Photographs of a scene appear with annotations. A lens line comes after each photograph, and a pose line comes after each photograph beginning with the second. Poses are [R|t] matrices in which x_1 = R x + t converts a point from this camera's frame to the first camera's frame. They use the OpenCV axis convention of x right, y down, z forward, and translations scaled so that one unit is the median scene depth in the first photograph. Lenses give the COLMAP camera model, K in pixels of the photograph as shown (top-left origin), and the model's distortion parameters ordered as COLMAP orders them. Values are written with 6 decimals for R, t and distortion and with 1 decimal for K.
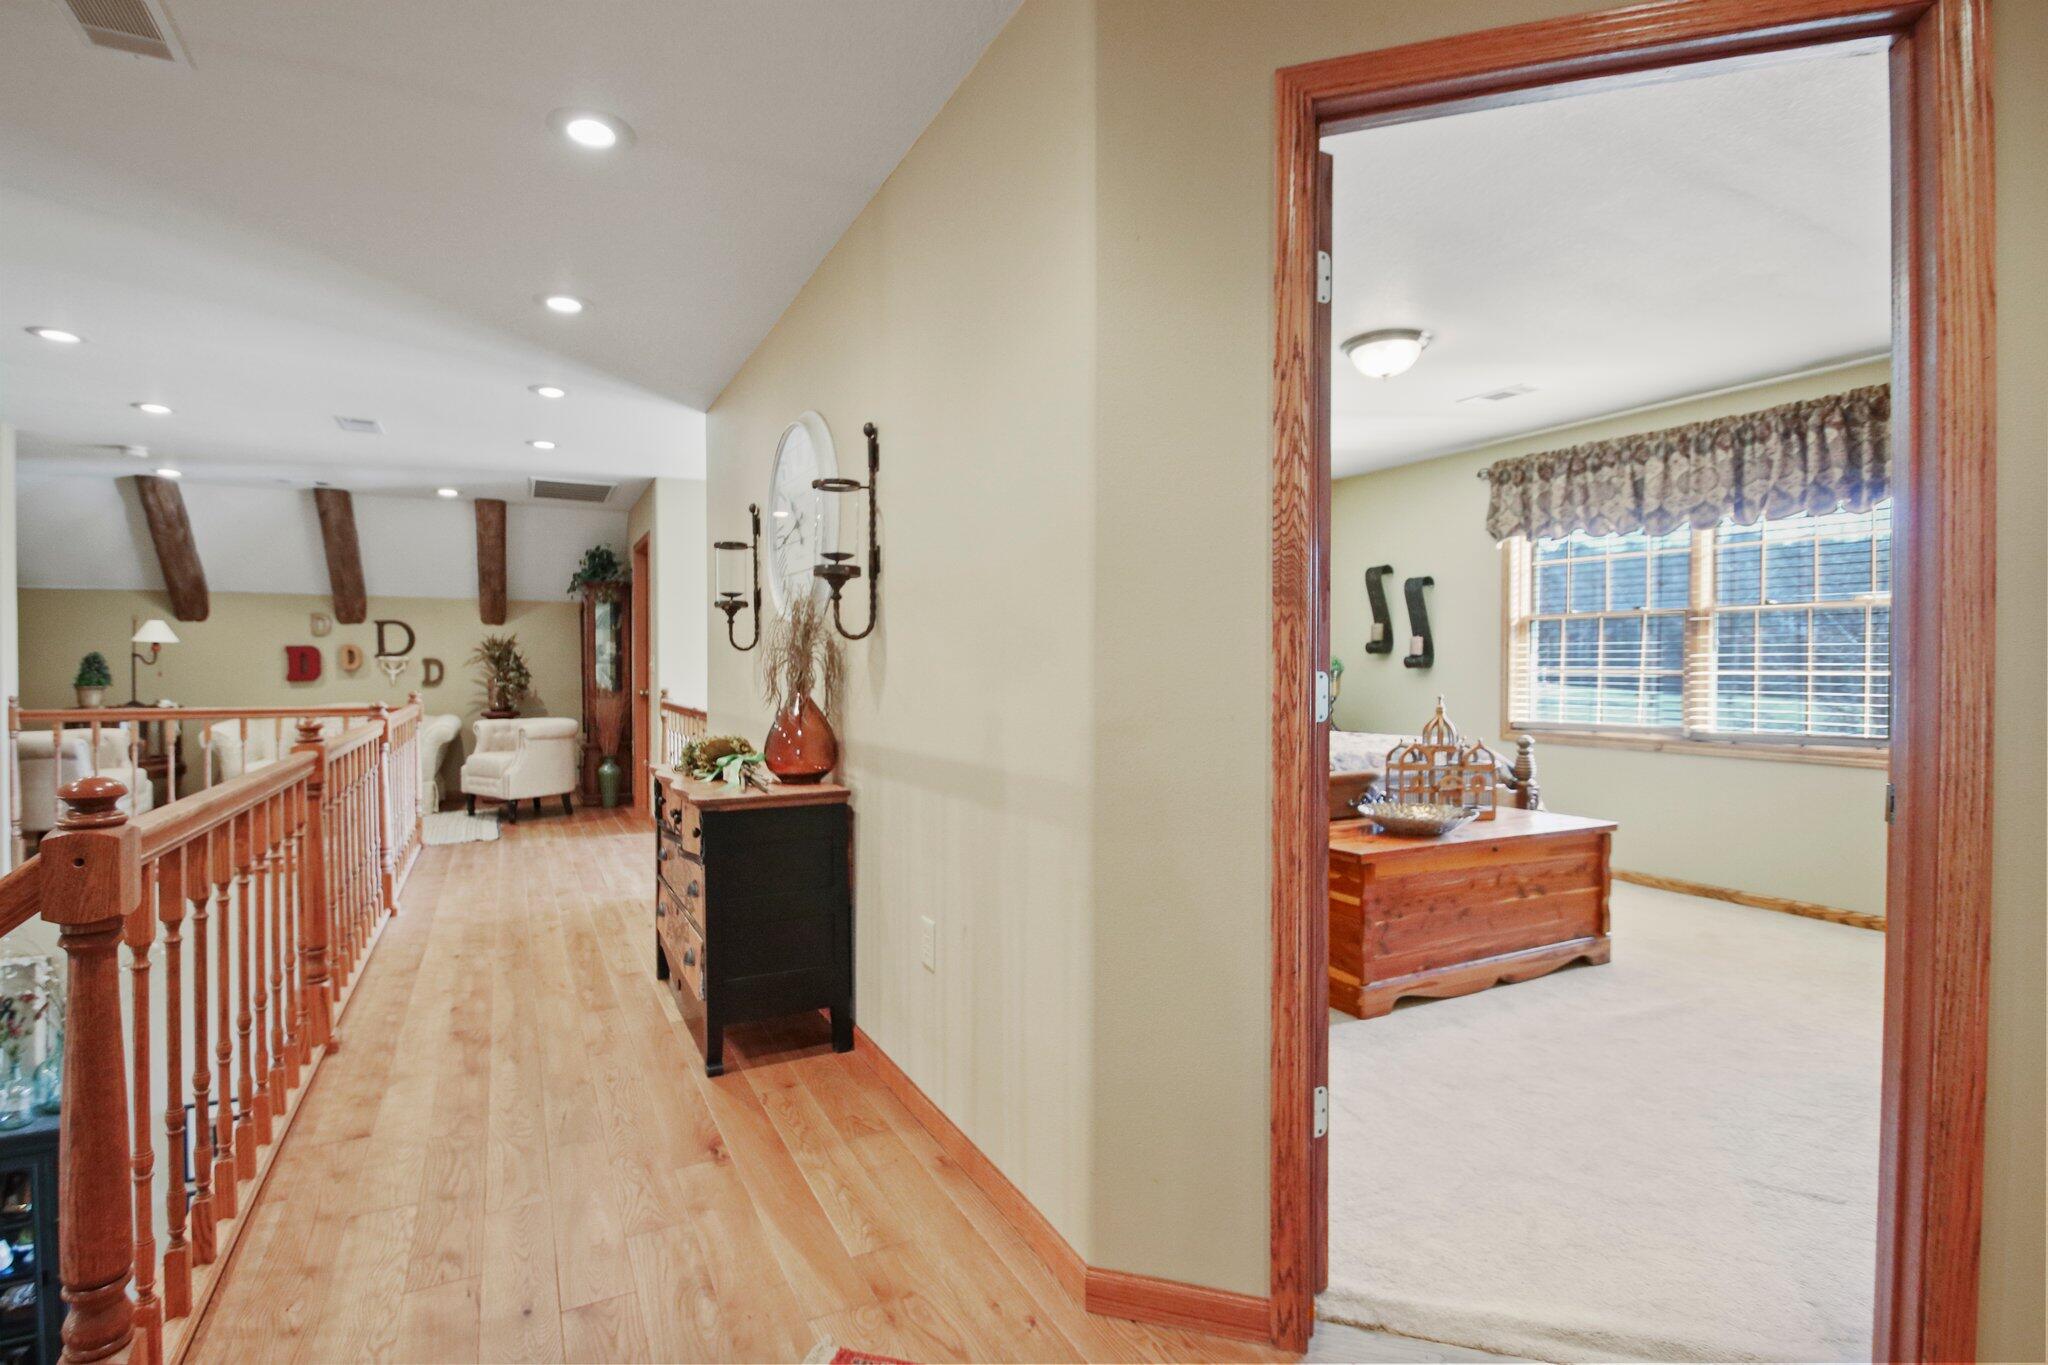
lens RADIAL K [[950.4, 0, 1005.7], [0, 950.4, 685.4], [0, 0, 1]] dist [-0.003815, -0.006571]
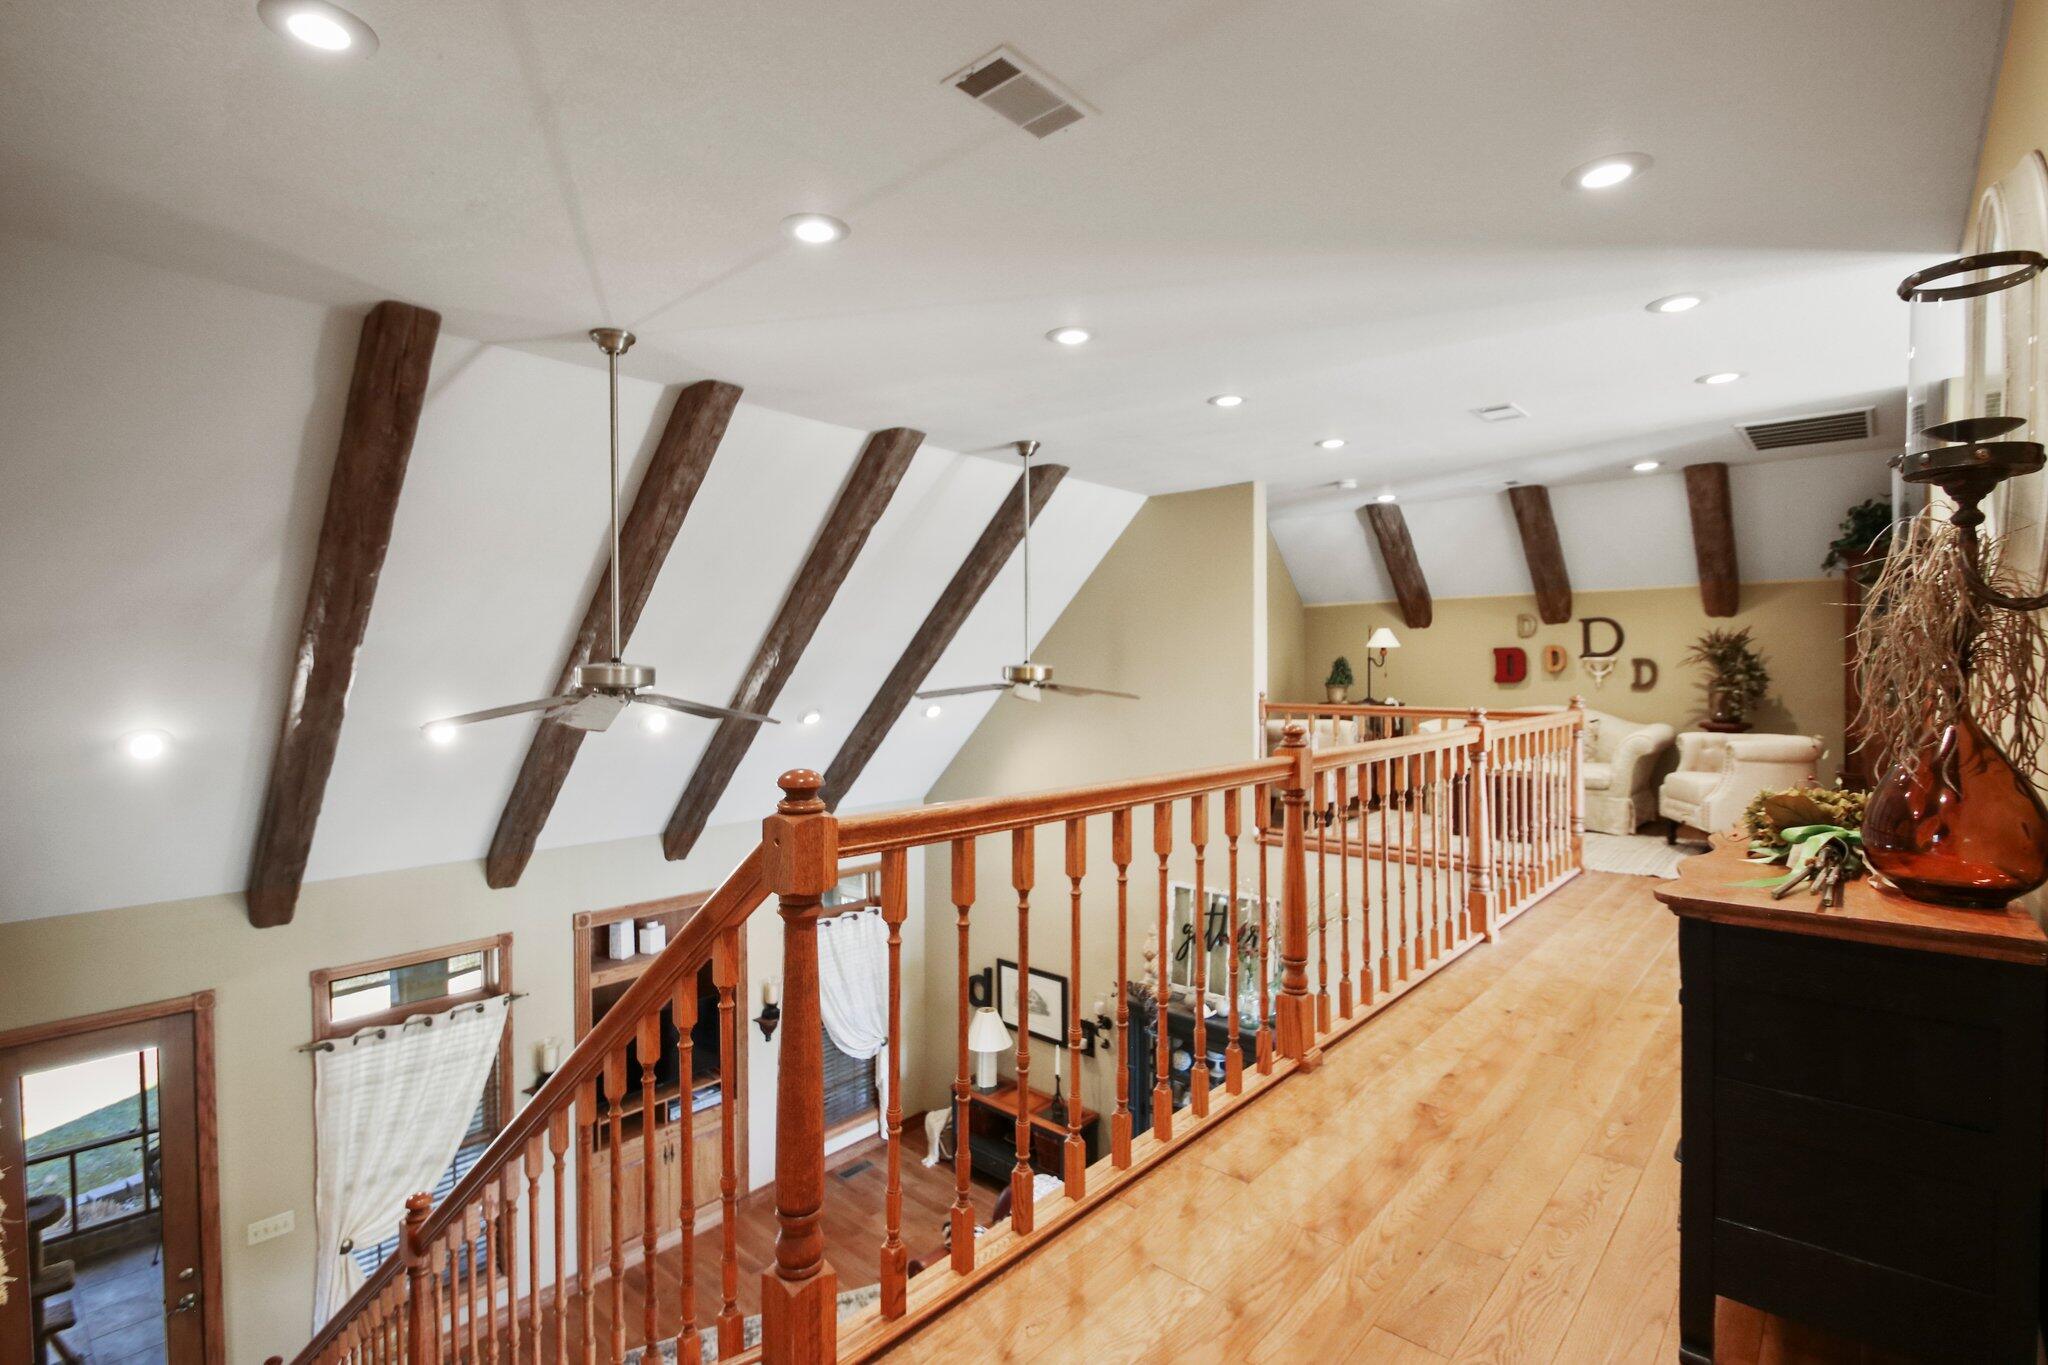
lens RADIAL K [[950.4, 0, 1007.9], [0, 950.4, 679.9], [0, 0, 1]] dist [-0.003815, -0.006571]
pose [[0.321771, 0.009337, -0.946772, 0.044758], [-0.015200, 0.999873, 0.004695, -0.004326], [0.946696, 0.012880, 0.321872, 0.182126]]
